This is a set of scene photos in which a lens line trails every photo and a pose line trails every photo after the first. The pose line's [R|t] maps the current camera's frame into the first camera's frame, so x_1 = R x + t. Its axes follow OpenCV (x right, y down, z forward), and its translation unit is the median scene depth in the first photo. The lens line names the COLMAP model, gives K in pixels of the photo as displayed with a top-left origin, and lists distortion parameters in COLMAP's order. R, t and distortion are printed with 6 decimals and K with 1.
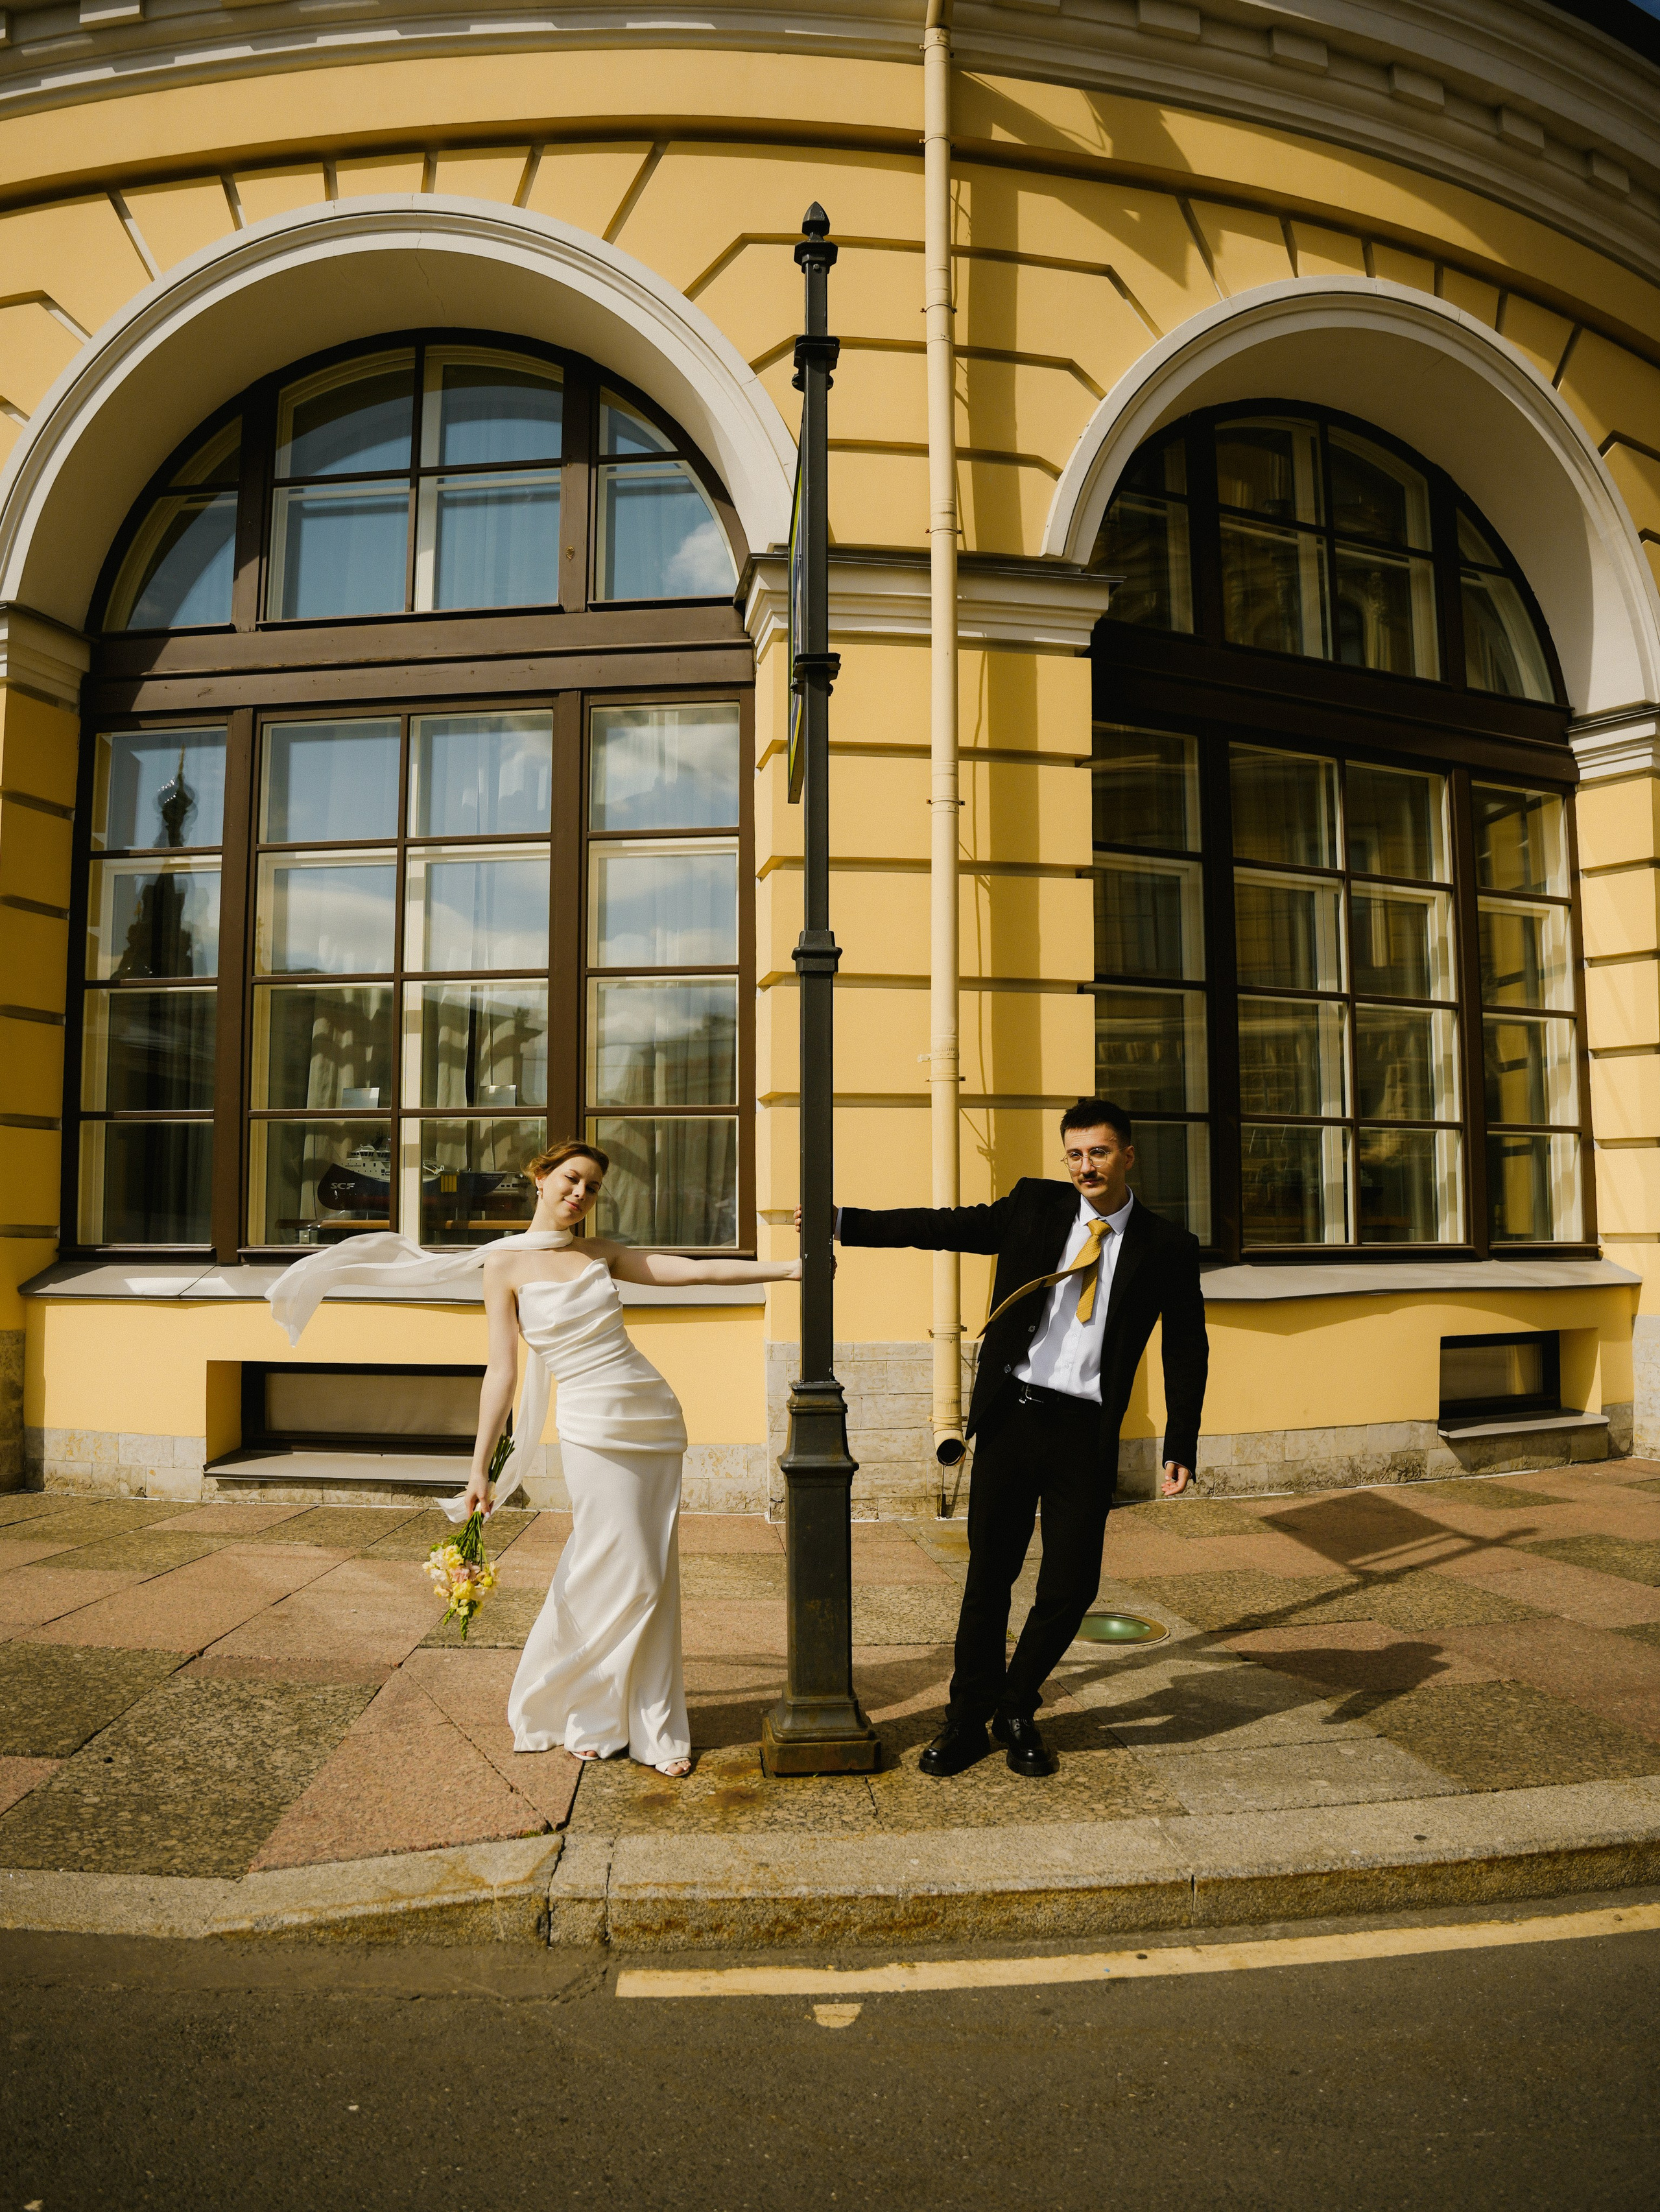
lens RADIAL K [[1775.0, 0, 852.7], [0, 1775.0, 1062.4], [0, 0, 1]] dist [-0.147698, 0.086405]
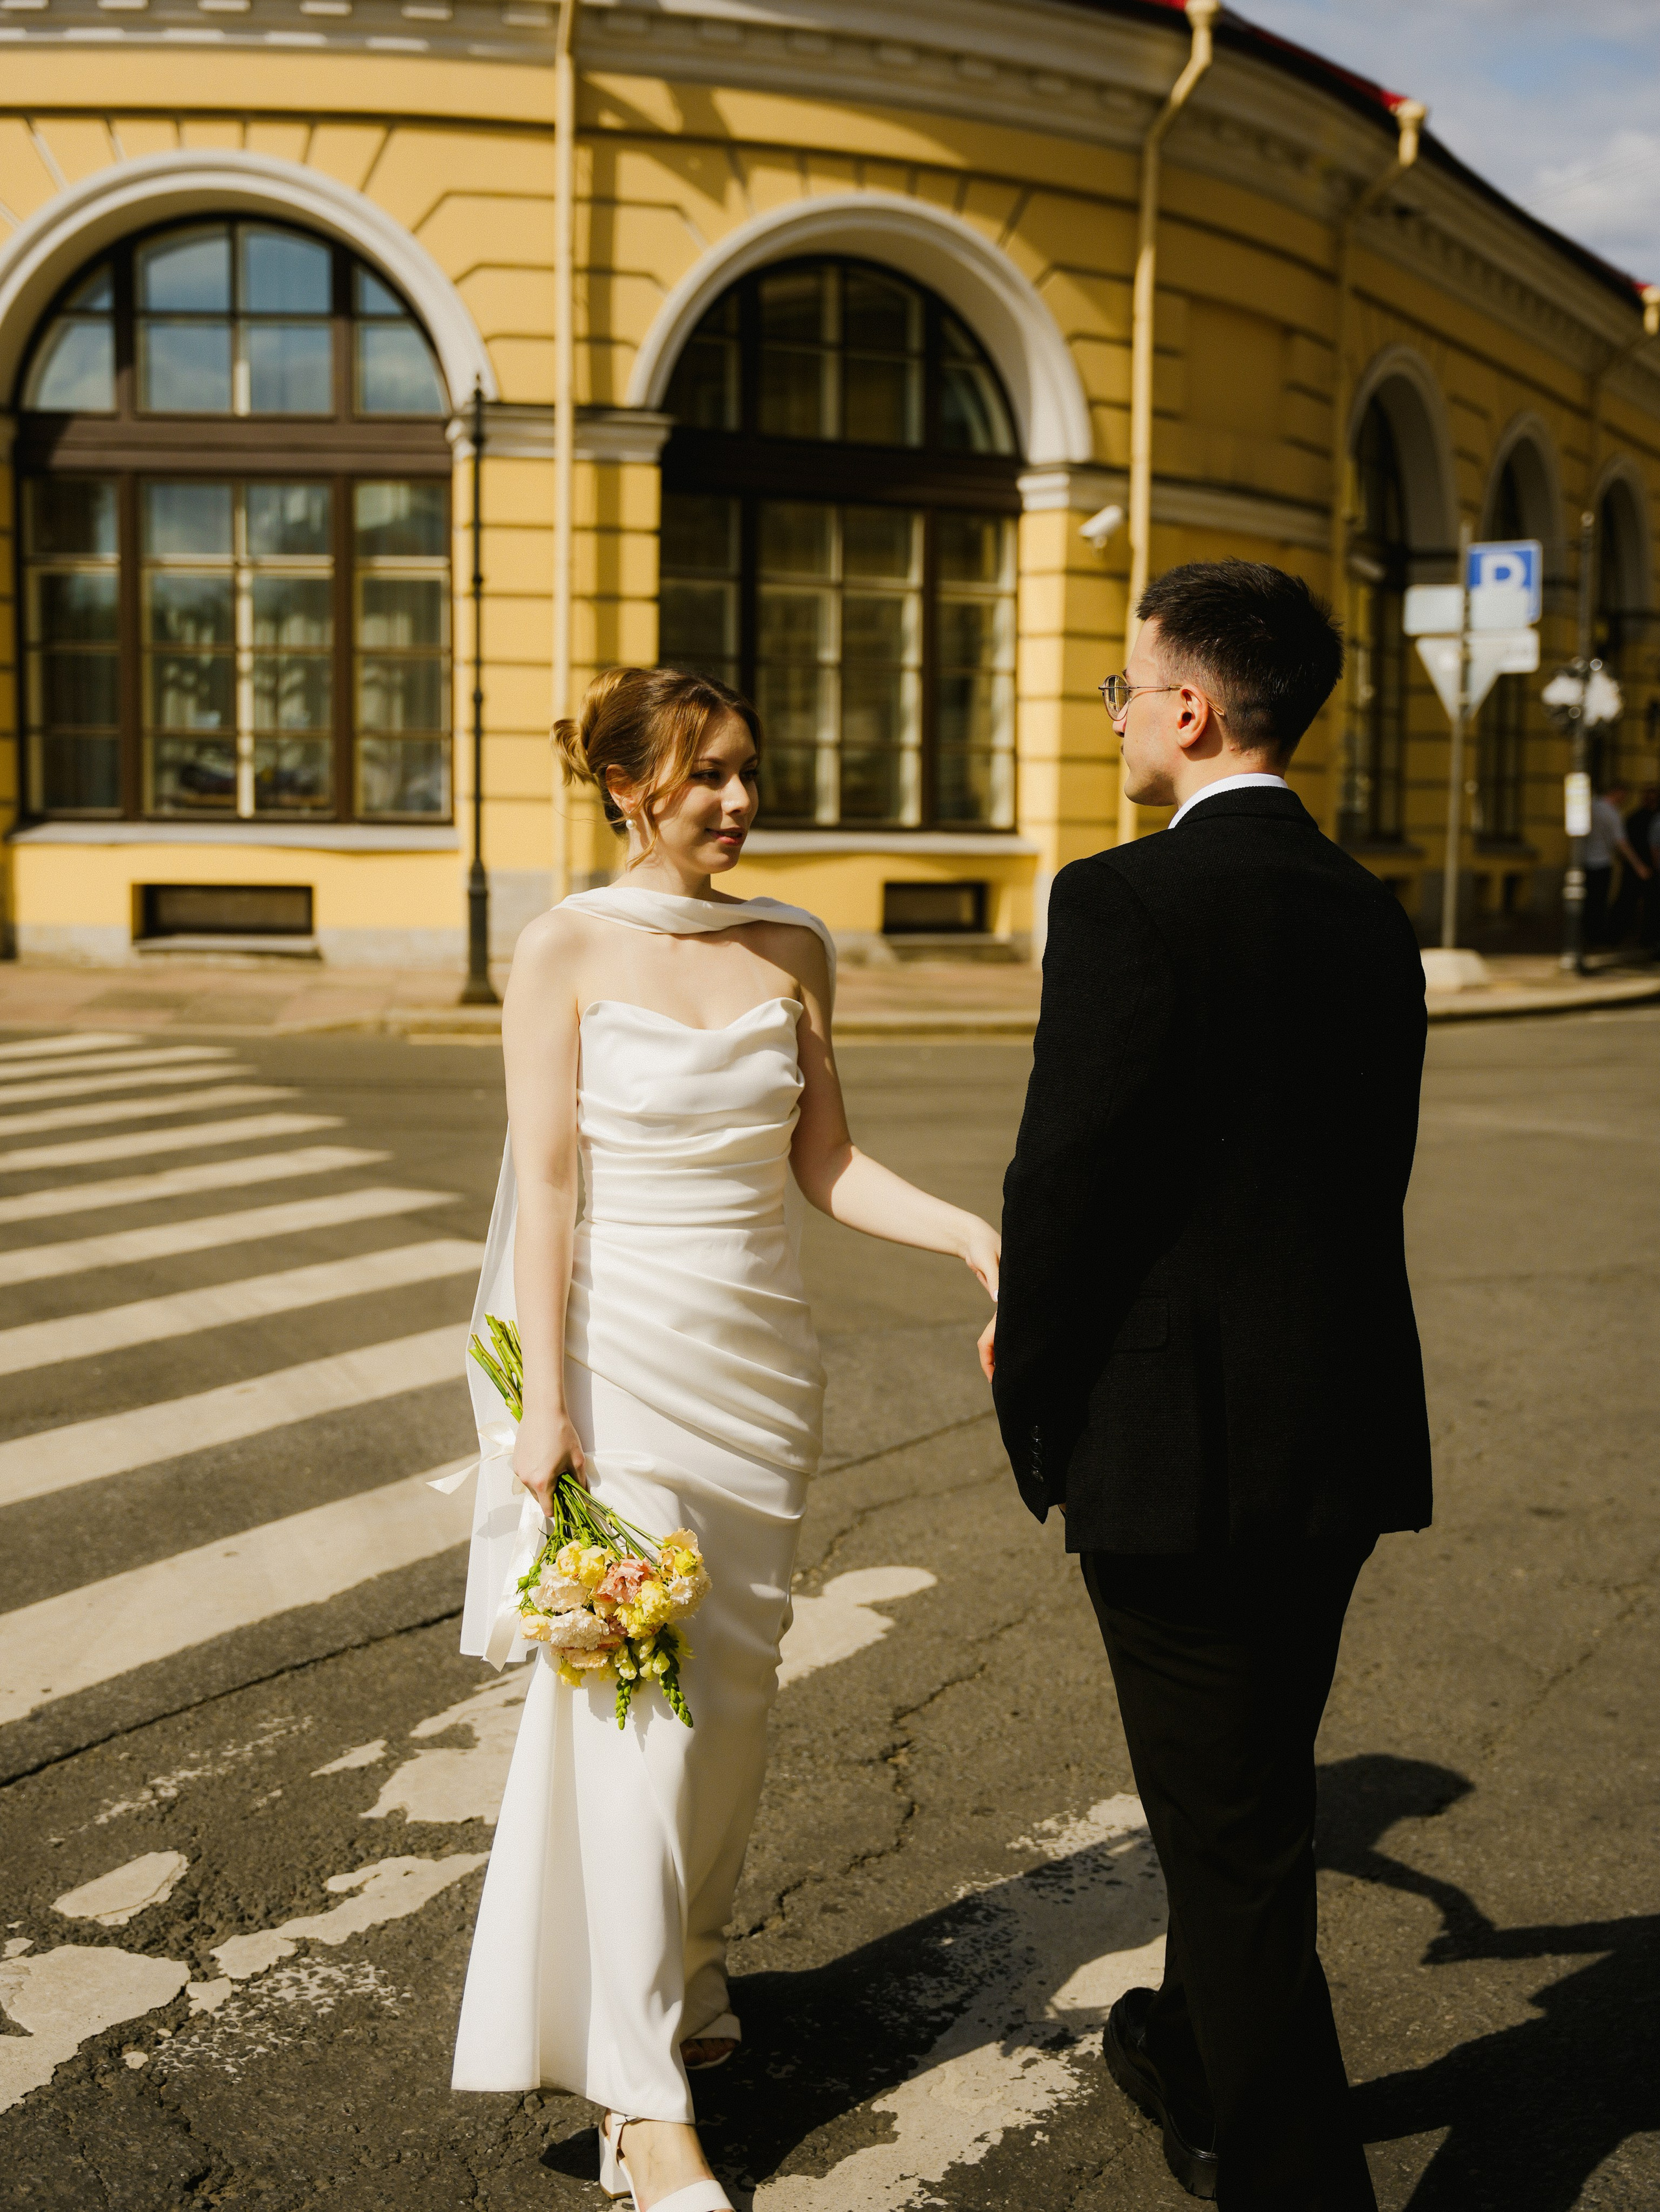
lens RADIAL K [[2978.2, 0, 821.4], [0, 2978.2, 1111.0], [0, 0, 1]] dist [0.077112, 0.000000]
pose [[0.997886, 0.010334, 0.064168, 0.115645], [-0.022306, 0.981767, 0.188773, -0.170507], [-0.061047, -0.189806, 0.979922, -1.925423]]
